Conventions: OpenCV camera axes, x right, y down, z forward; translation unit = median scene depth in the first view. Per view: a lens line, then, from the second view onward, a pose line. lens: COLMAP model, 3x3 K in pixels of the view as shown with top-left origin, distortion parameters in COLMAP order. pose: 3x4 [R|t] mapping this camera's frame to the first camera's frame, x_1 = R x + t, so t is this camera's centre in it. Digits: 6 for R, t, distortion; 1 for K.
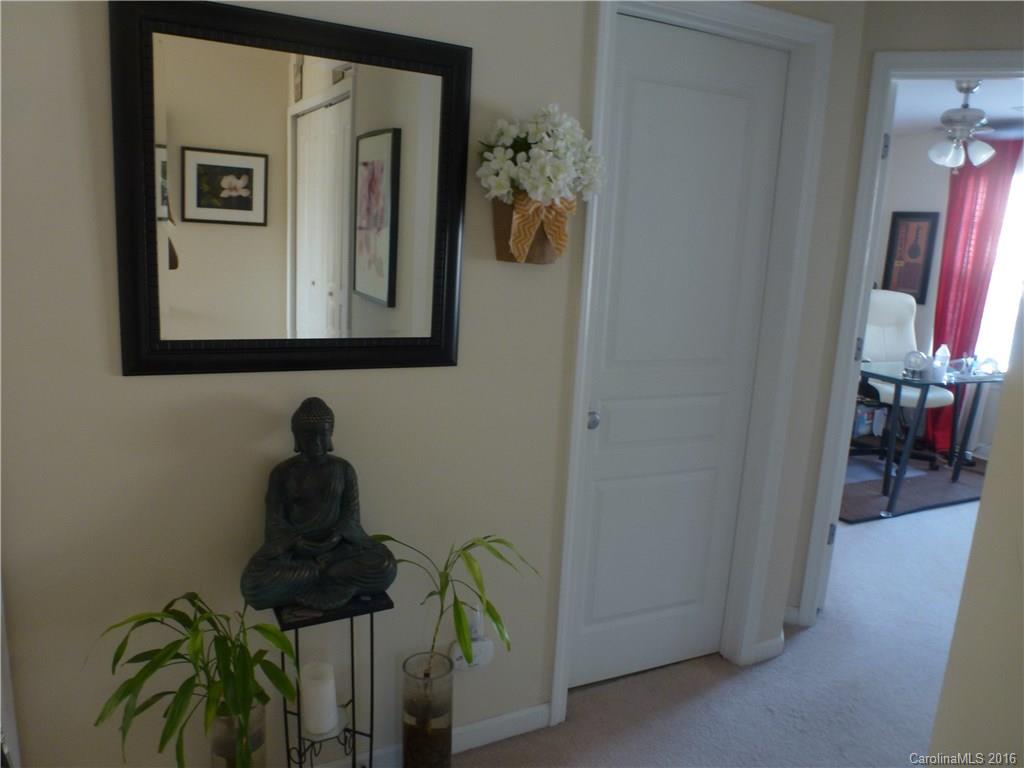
lens RADIAL K [[718.3, 0, 512.0], [0, 718.3, 384.0], [0, 0, 1]] dist [-0.045381, -0.000517]
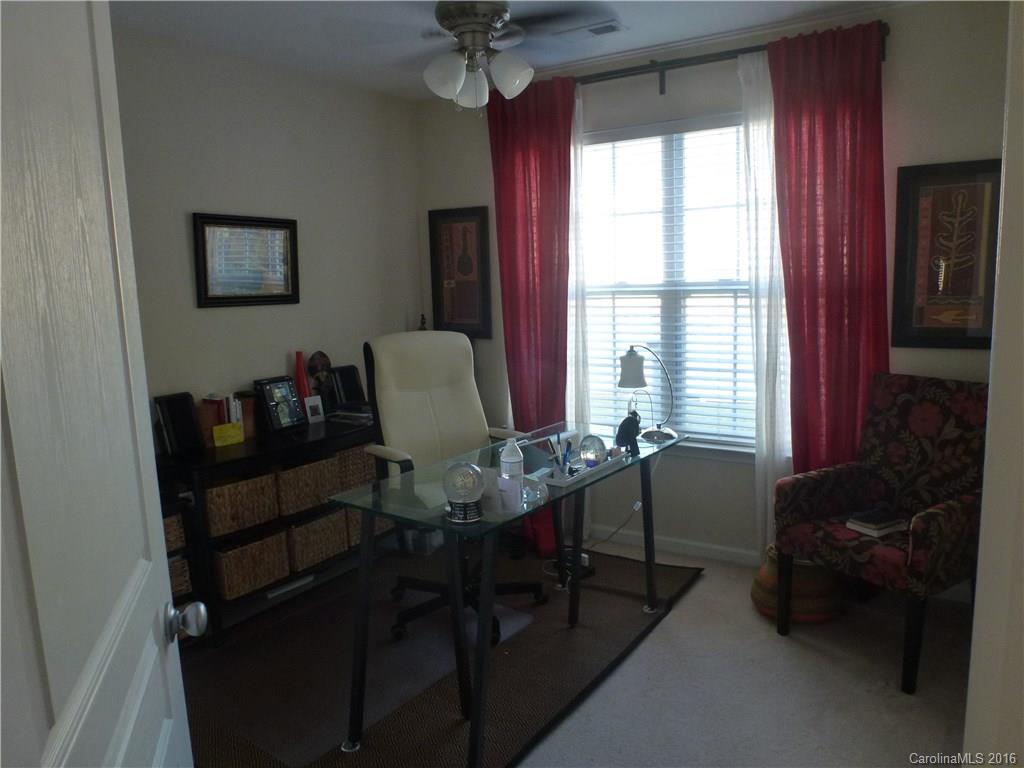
lens RADIAL K [[718.3, 0, 512.0], [0, 718.3, 384.0], [0, 0, 1]] dist [-0.045381, -0.000517]
pose [[0.864442, -0.156831, 0.477644, 0.279258], [0.177594, 0.984102, 0.001711, -0.072217], [-0.470319, 0.083348, 0.878552, 0.405196]]
